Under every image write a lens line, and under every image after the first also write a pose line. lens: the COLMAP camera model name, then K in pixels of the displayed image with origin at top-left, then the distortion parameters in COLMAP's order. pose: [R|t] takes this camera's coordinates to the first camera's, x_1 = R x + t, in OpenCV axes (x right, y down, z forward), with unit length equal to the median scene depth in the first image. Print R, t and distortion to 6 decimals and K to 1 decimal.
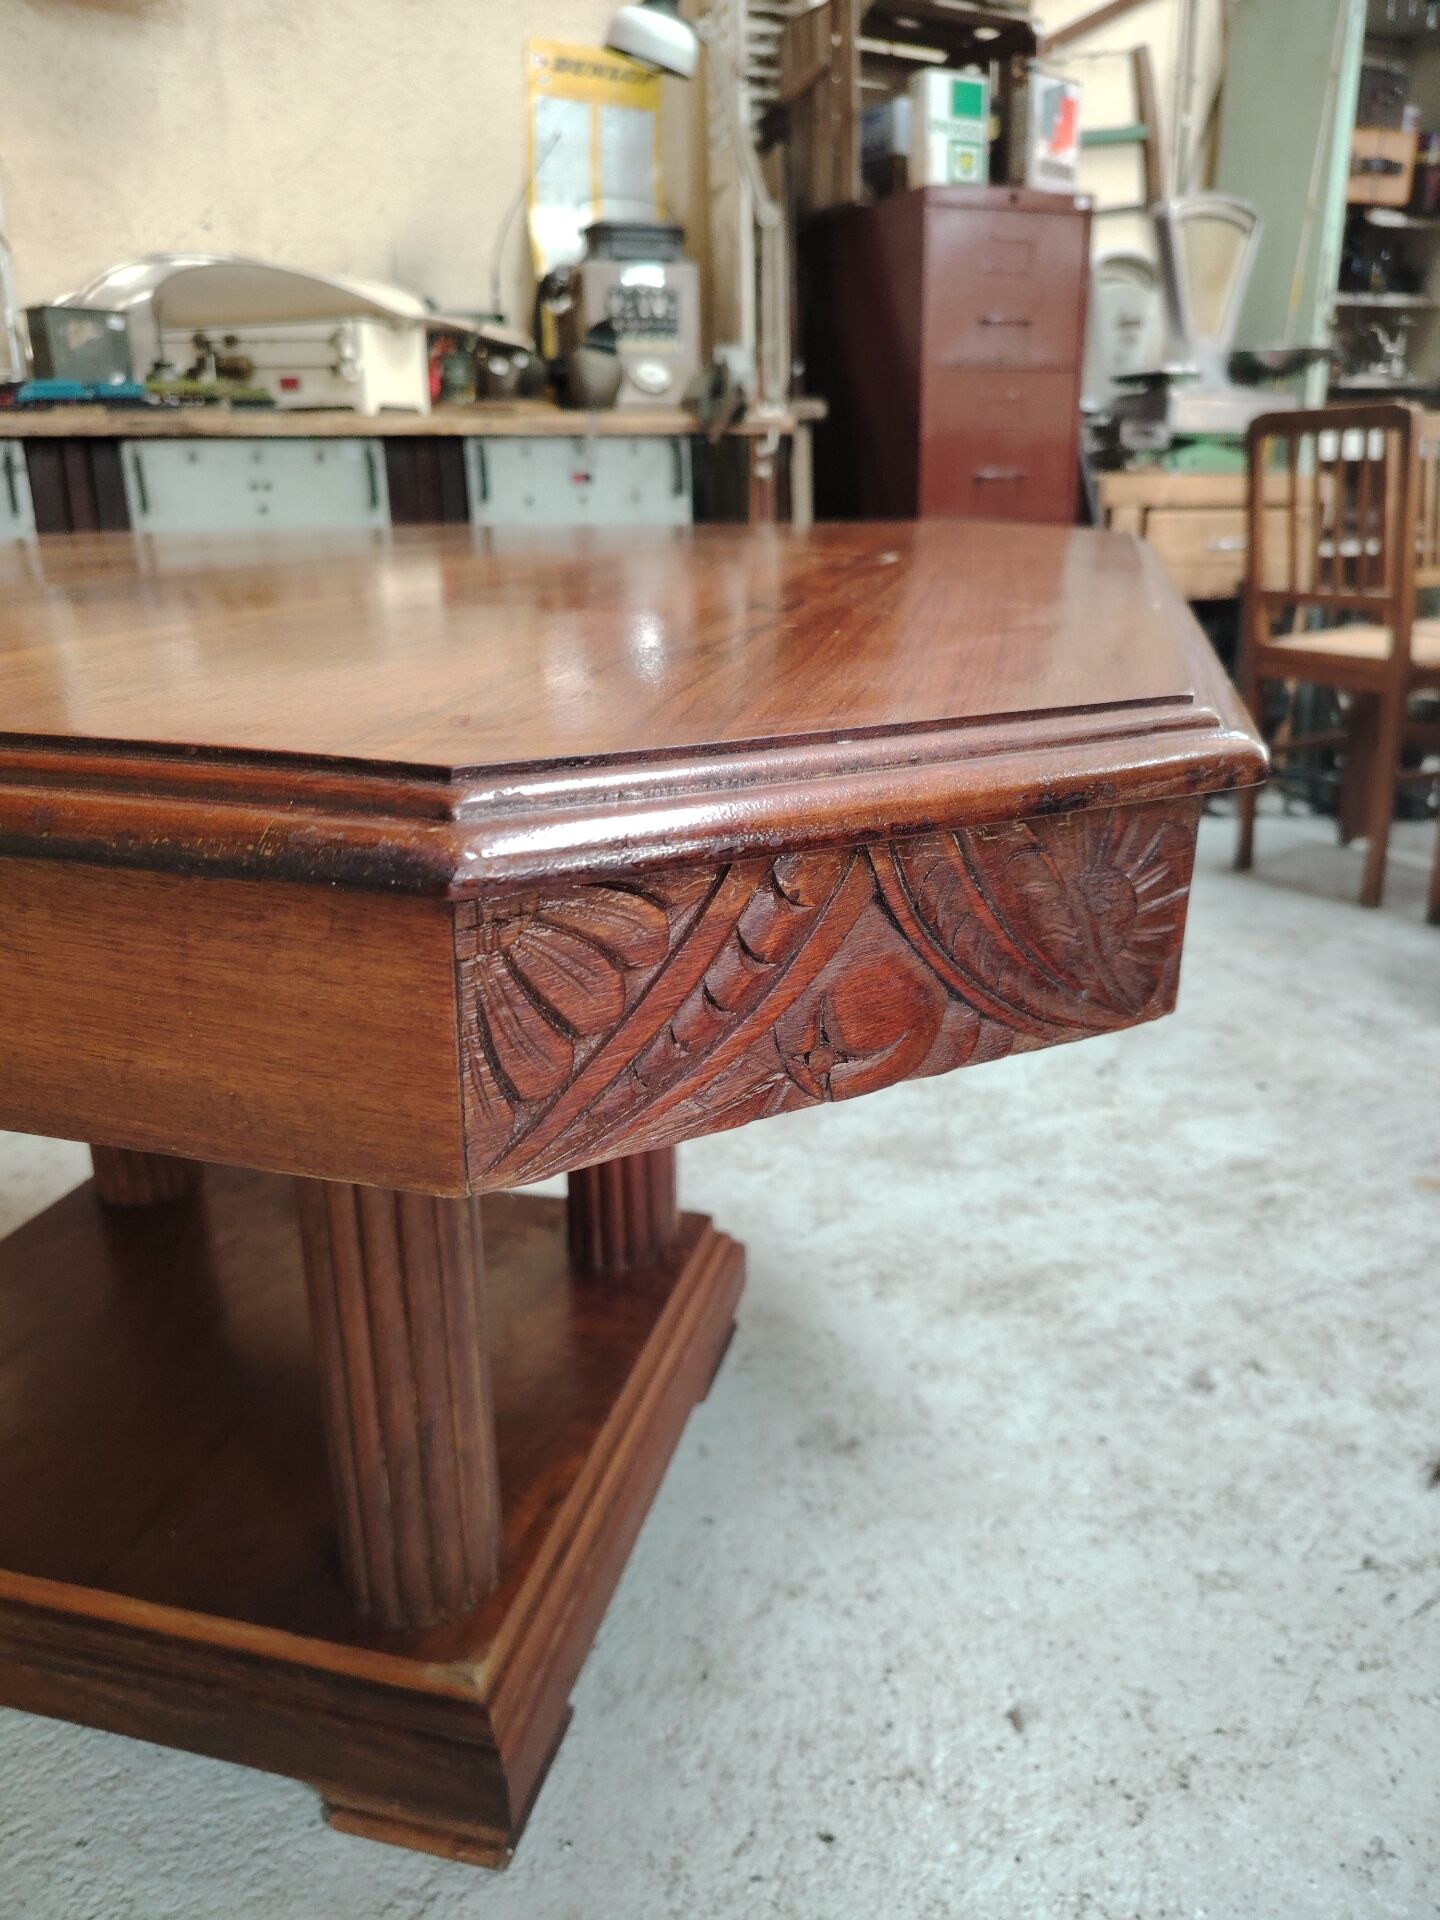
lens RADIAL K [[1370.8, 0, 720.0], [0, 1370.8, 960.0], [0, 0, 1]] dist [-0.003559, -0.006538]
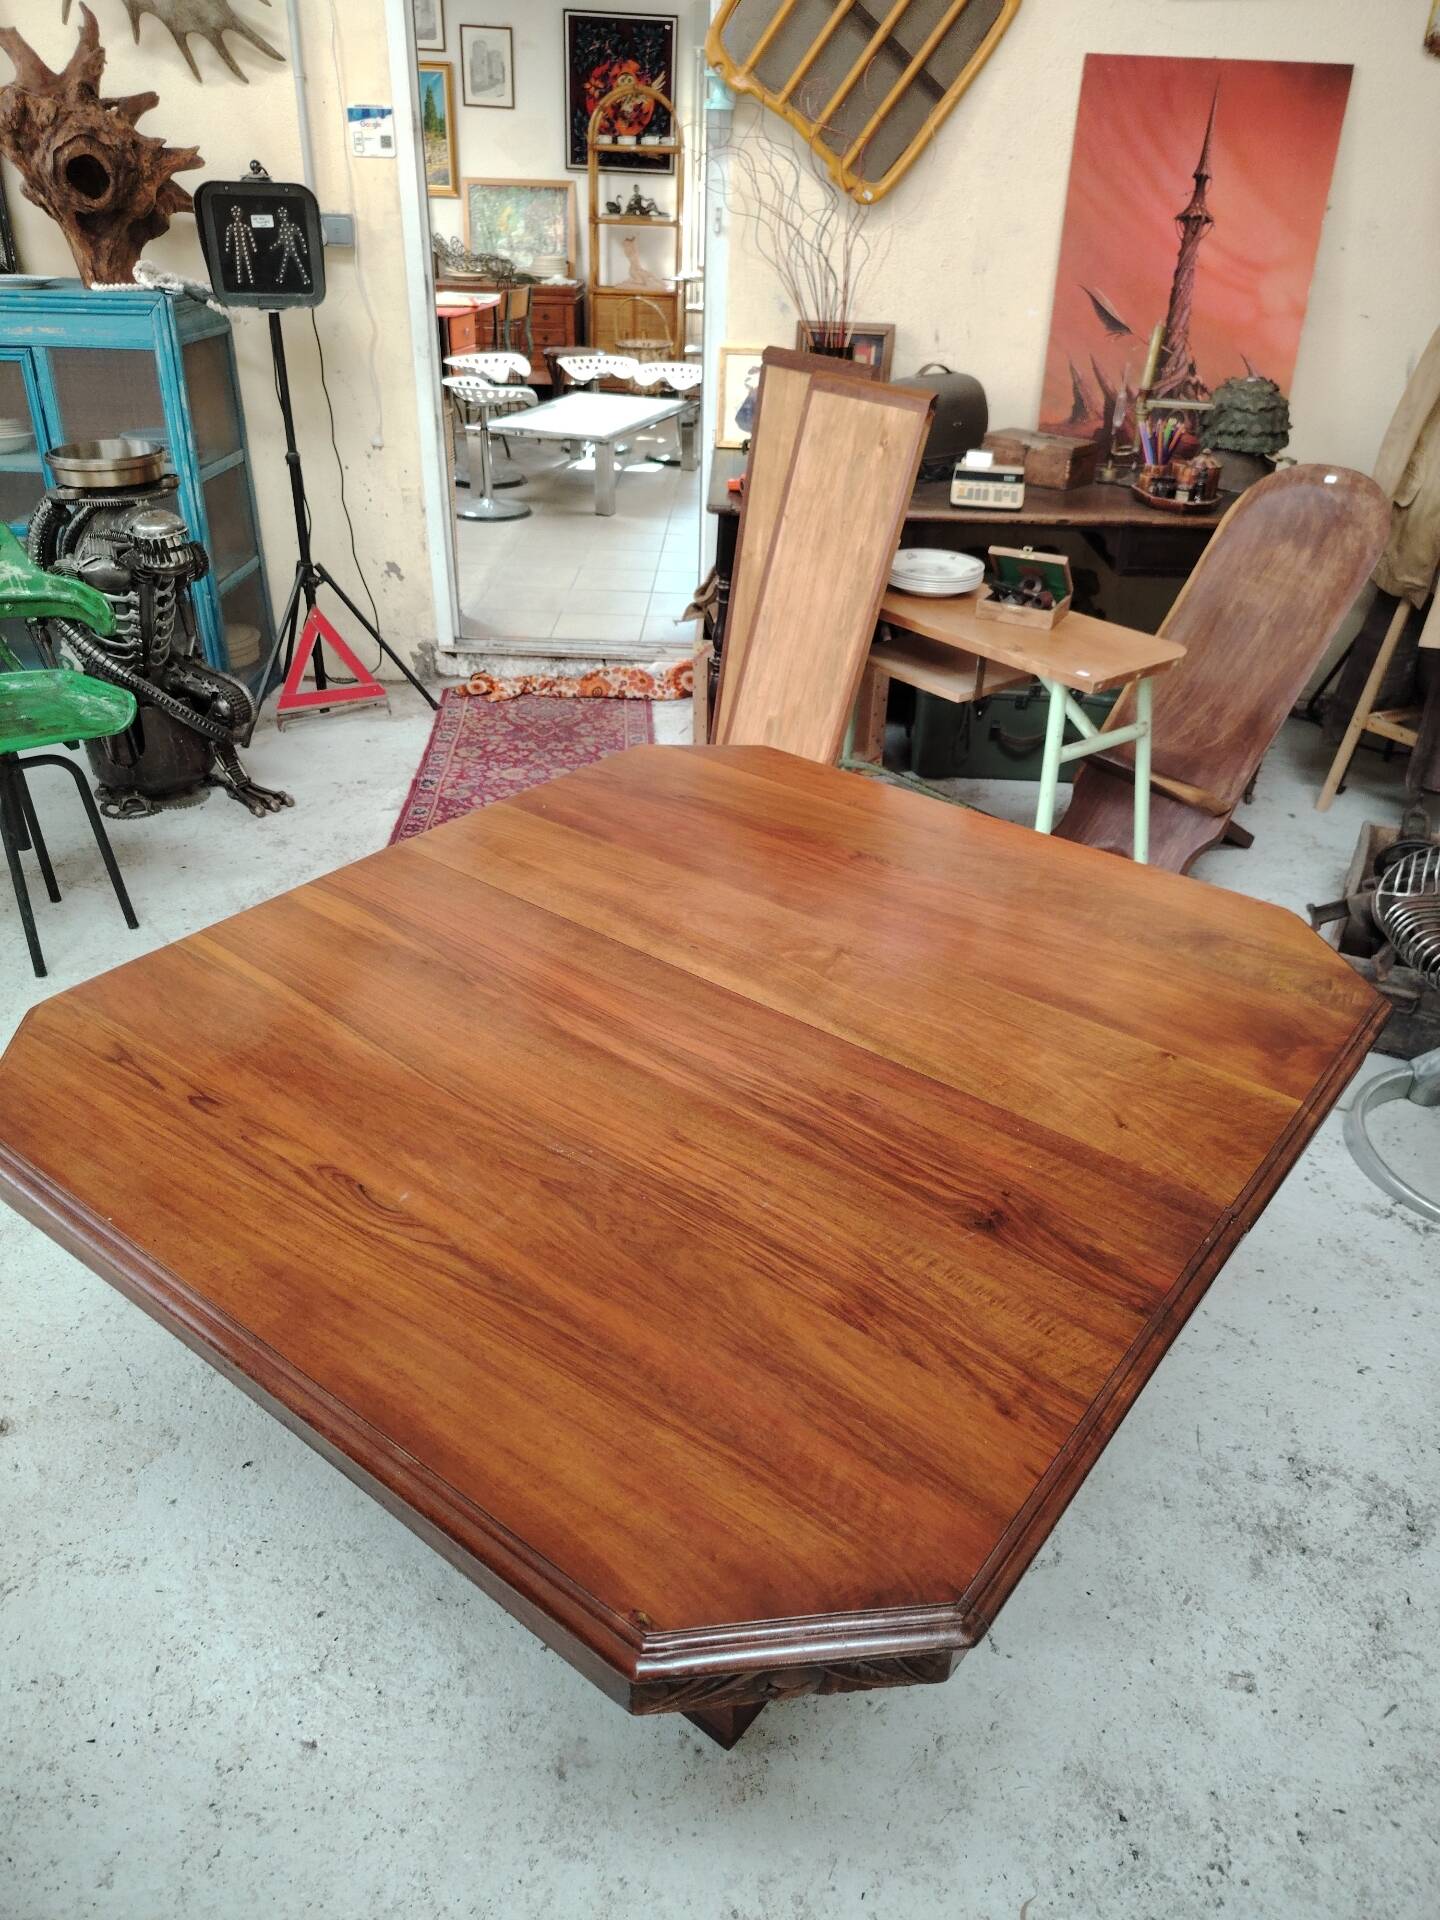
lens RADIAL K [[1352.1, 0, 734.8], [0, 1352.1, 963.4], [0, 0, 1]] dist [0.000290, 0.001268]
pose [[-0.385750, 0.470769, -0.793457, 0.690869], [-0.329770, 0.732850, 0.595132, -1.027664], [0.861655, 0.491230, -0.127451, 0.932917]]
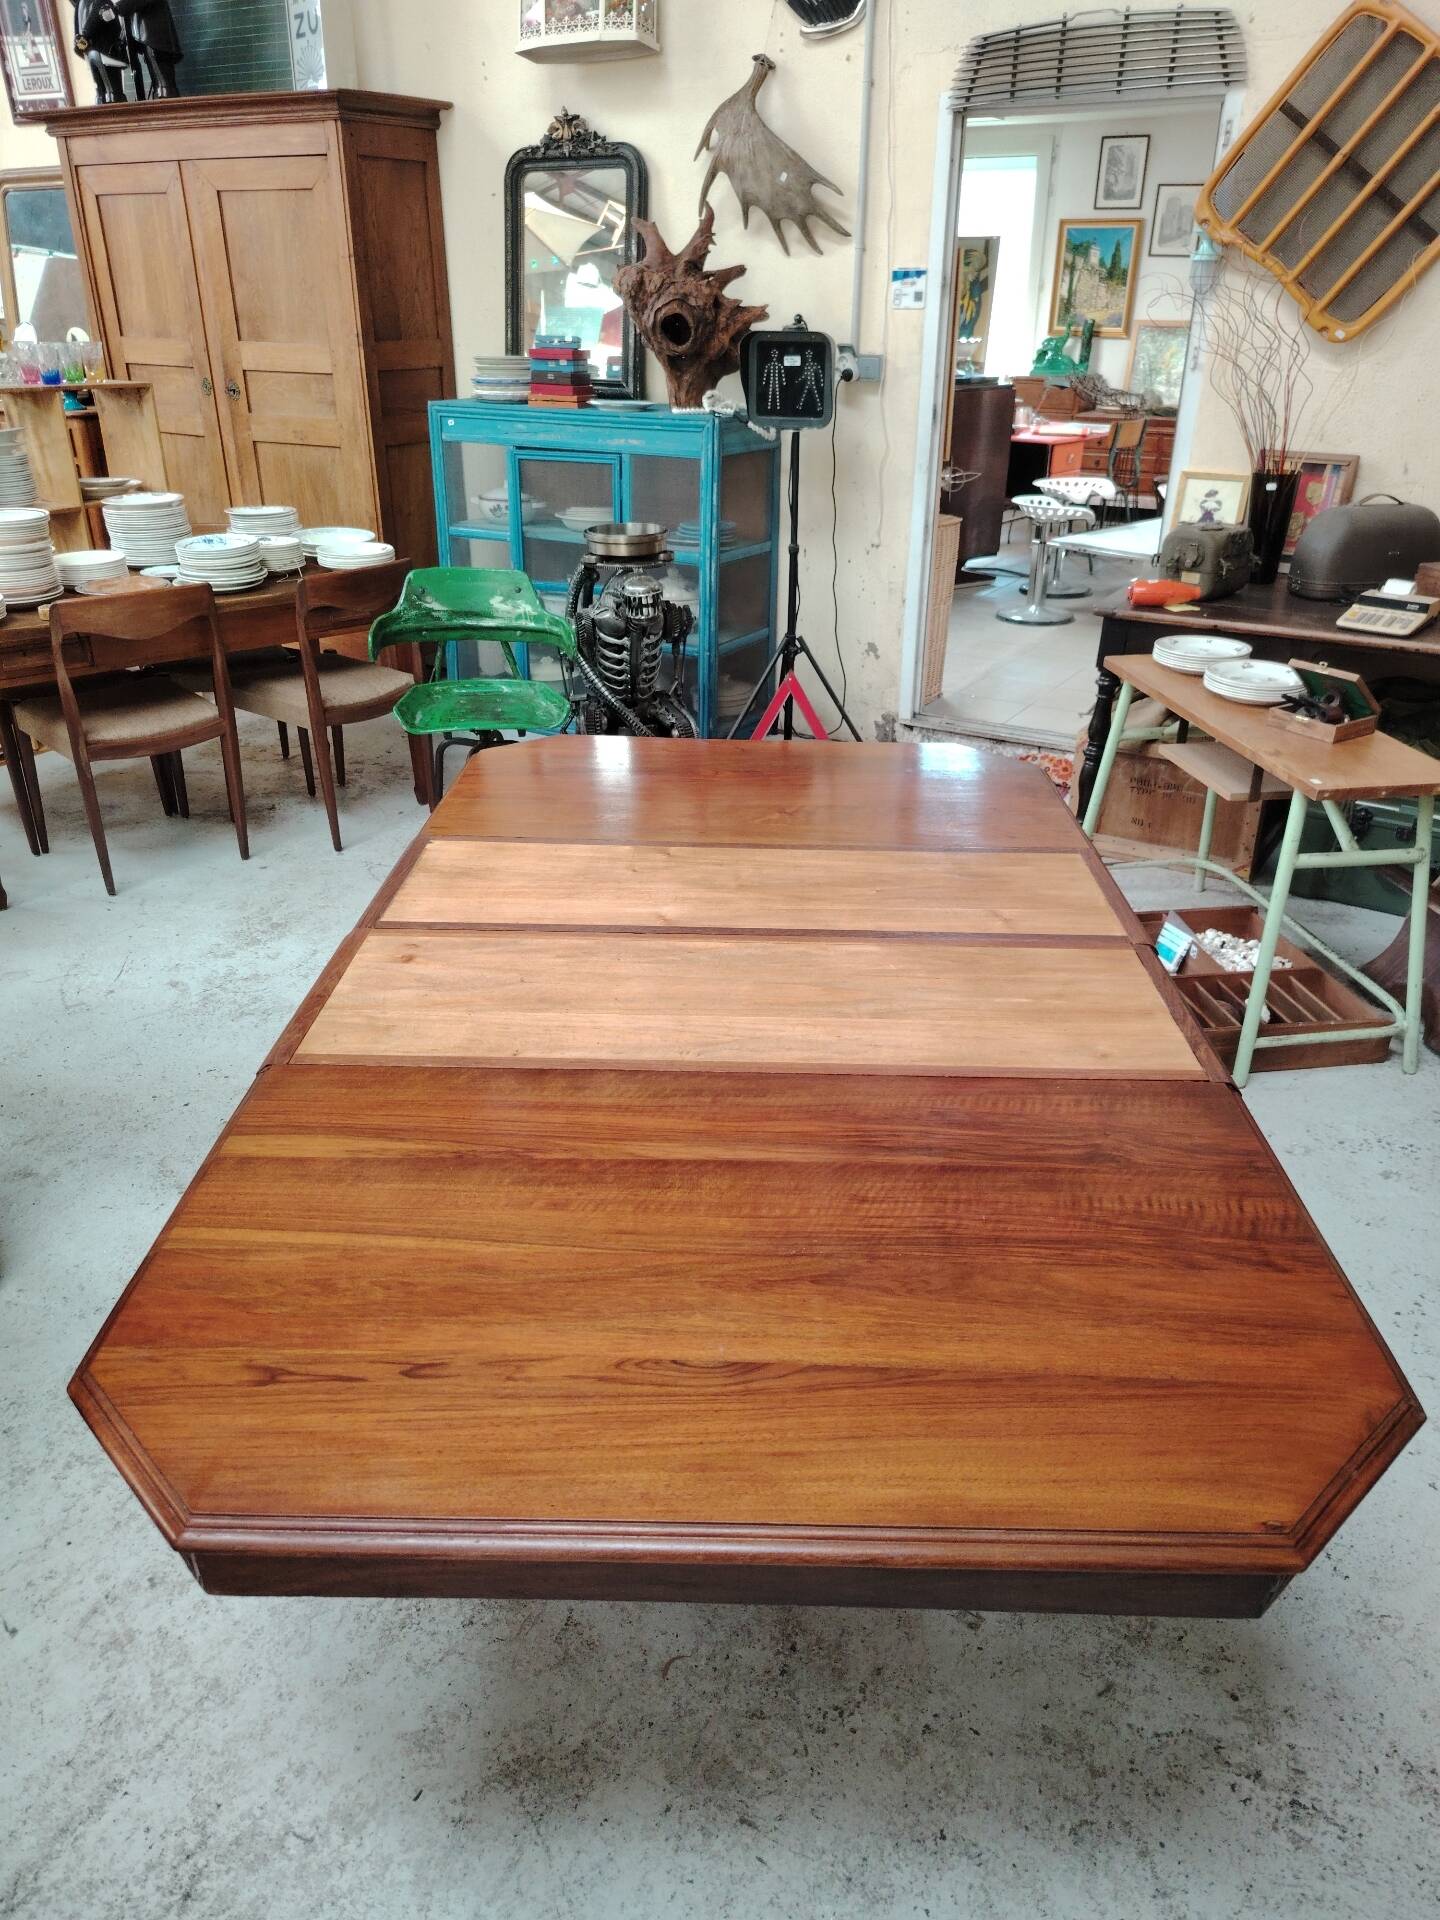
lens RADIAL K [[1340.3, 0, 719.9], [0, 1340.3, 957.8], [0, 0, 1]] dist [0.018732, -0.016489]
pose [[-0.790521, 0.278645, -0.545375, 0.590163], [-0.199662, 0.724592, 0.659622, -1.328875], [0.578974, 0.630336, -0.517171, 1.708618]]
